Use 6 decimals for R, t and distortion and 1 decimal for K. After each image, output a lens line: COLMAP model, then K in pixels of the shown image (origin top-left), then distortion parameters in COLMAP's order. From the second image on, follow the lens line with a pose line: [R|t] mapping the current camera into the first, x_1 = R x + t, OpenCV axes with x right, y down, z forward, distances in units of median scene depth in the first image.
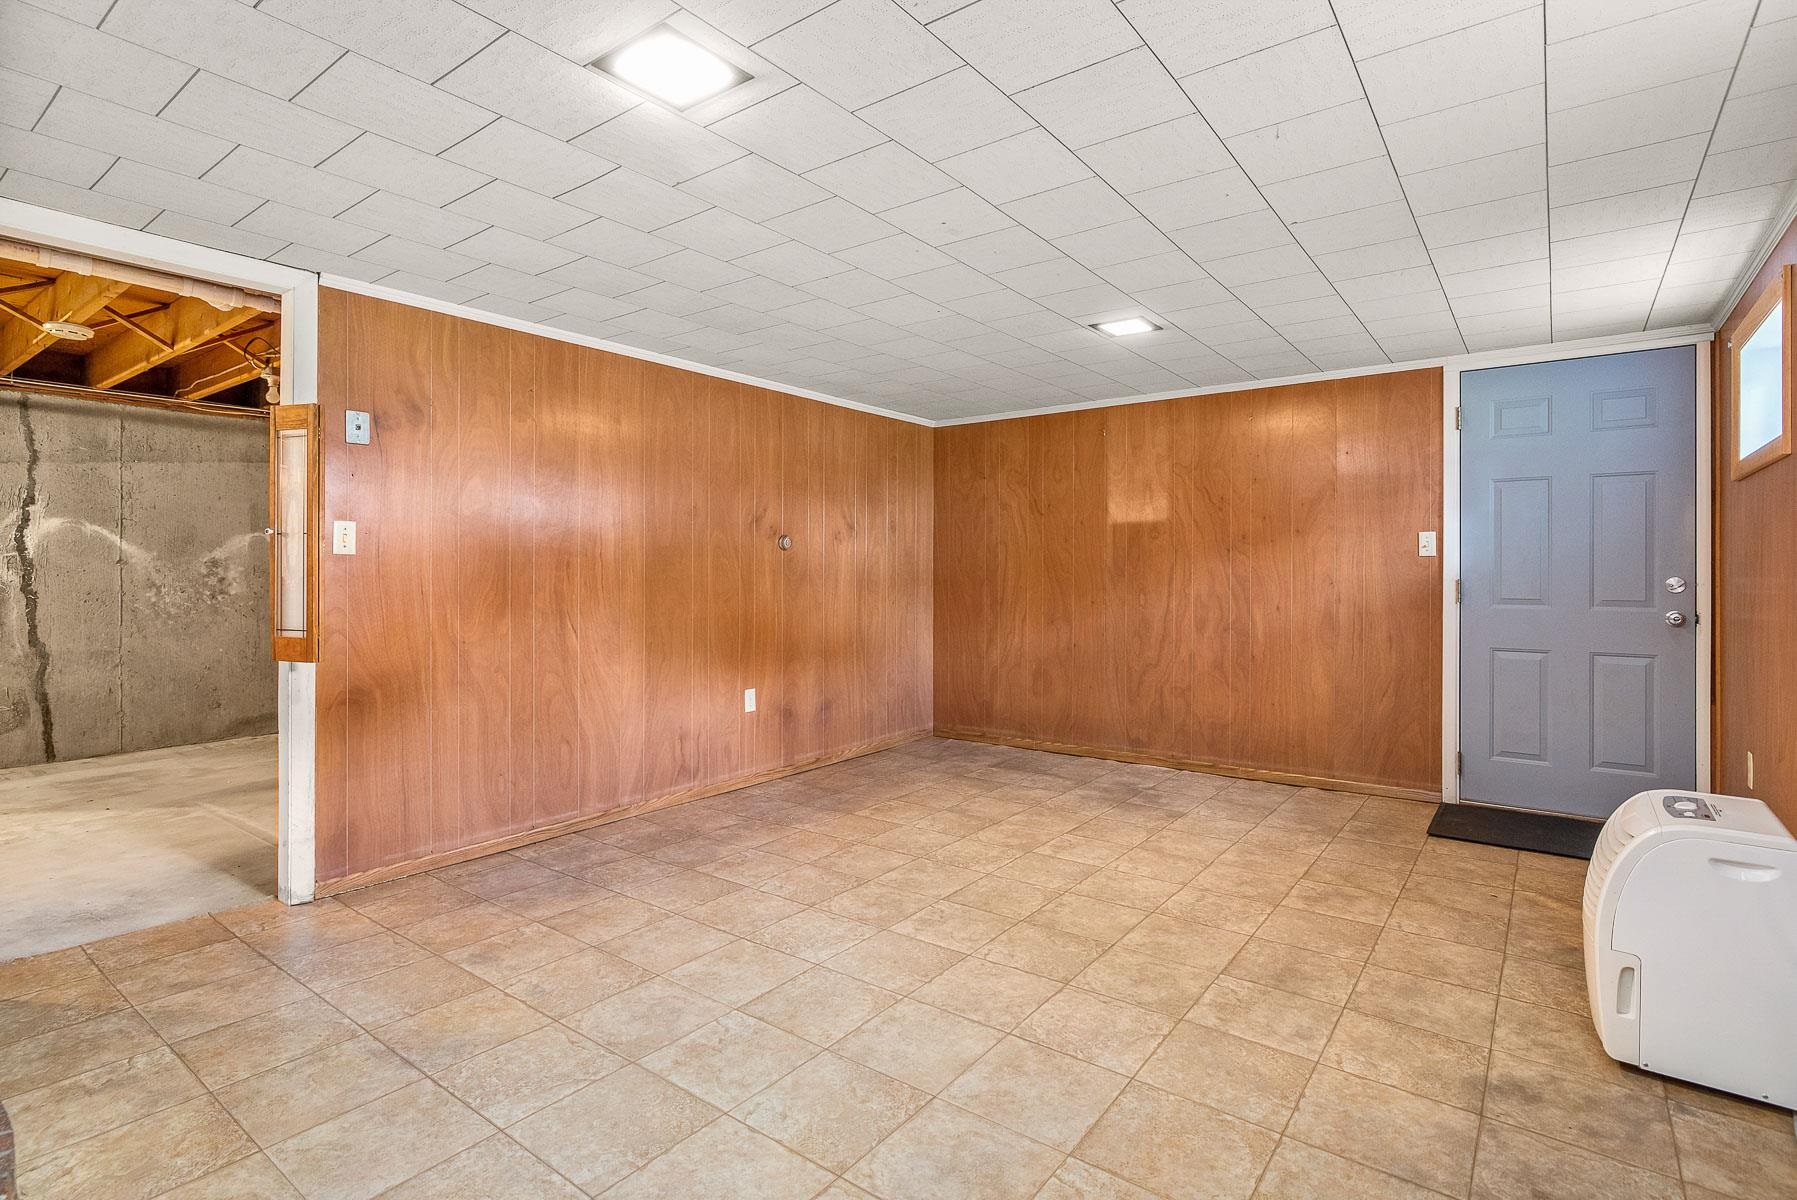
lens RADIAL K [[876.8, 0, 897.0], [0, 876.8, 568.3], [0, 0, 1]] dist [0.001588, -0.000535]
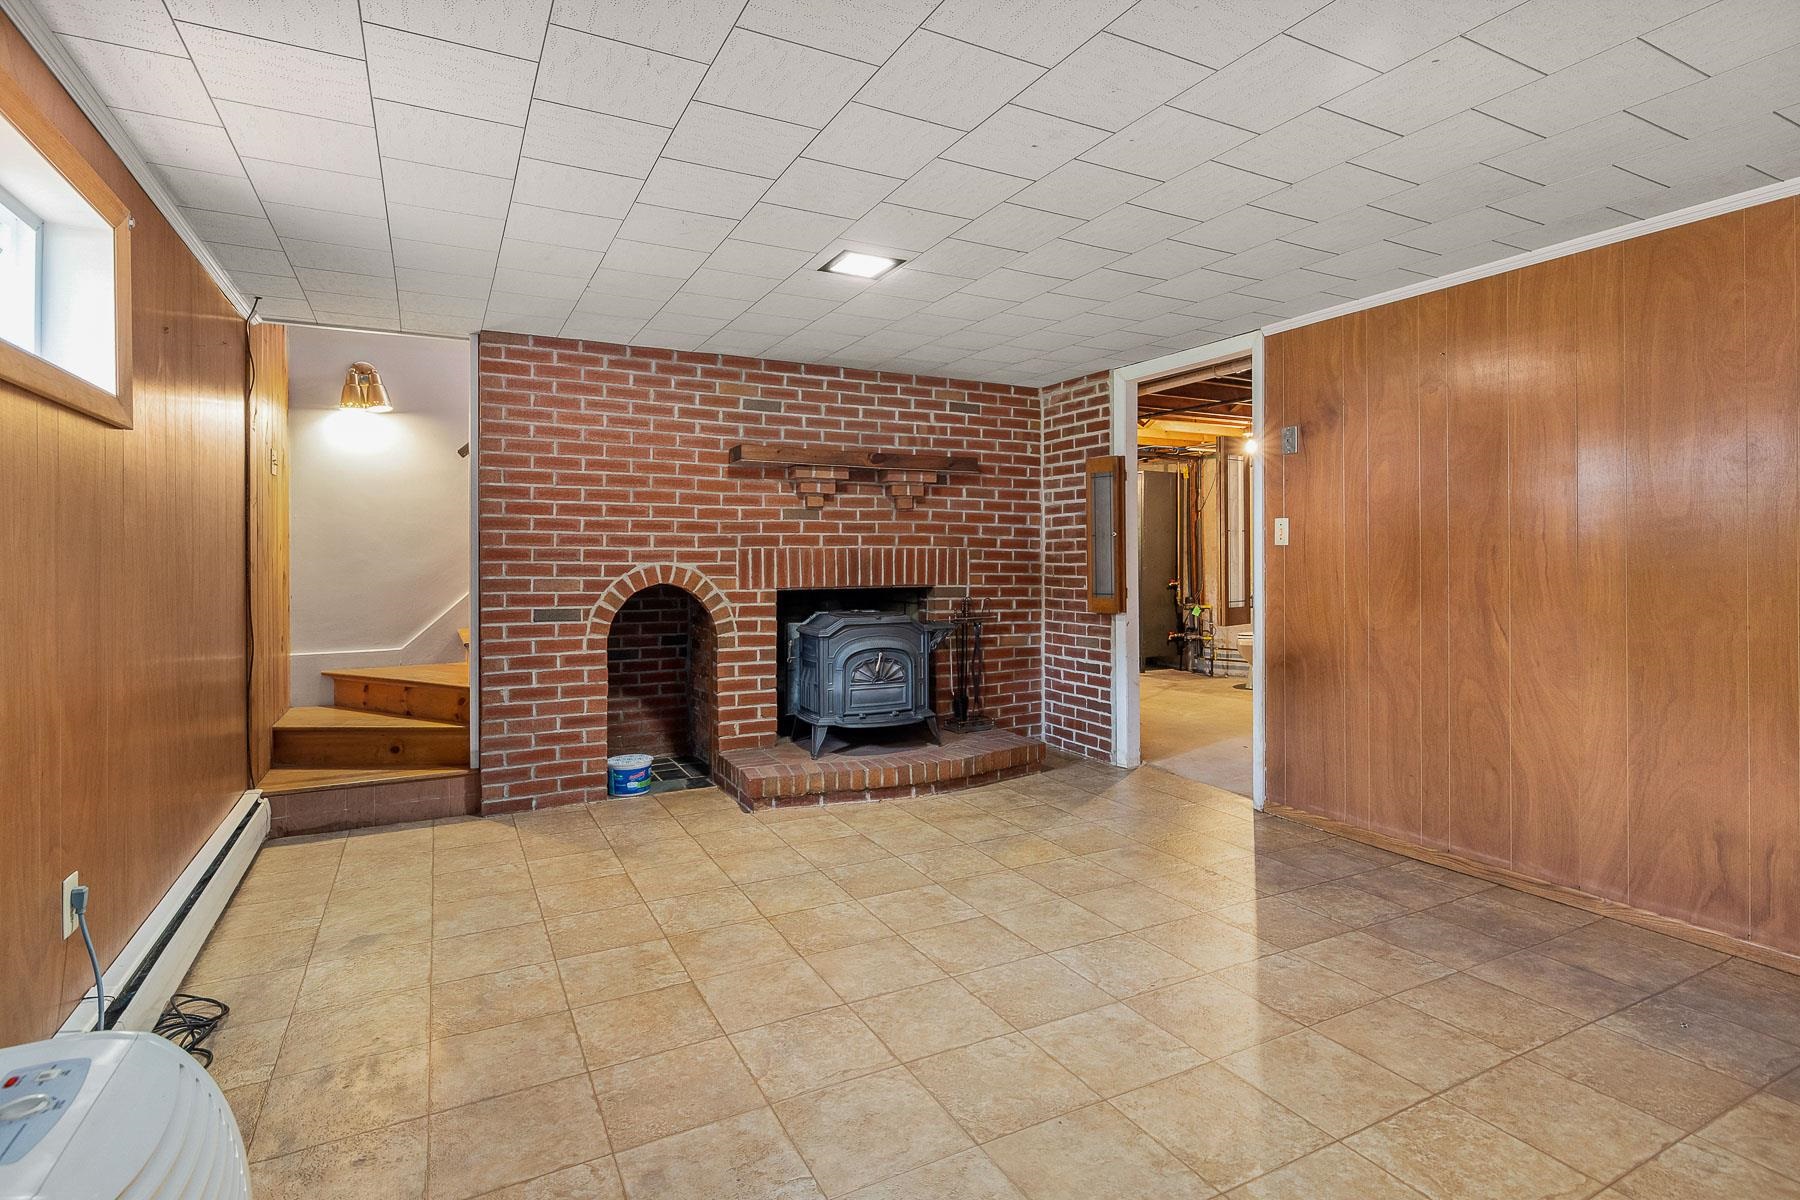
lens RADIAL K [[878.3, 0, 898.5], [0, 878.3, 568.2], [0, 0, 1]] dist [0.001588, -0.000535]
pose [[-0.424203, 0.011926, -0.905489, 0.674647], [0.009971, 0.999914, 0.008498, 0.000306], [0.905512, -0.005424, -0.424286, 0.970181]]
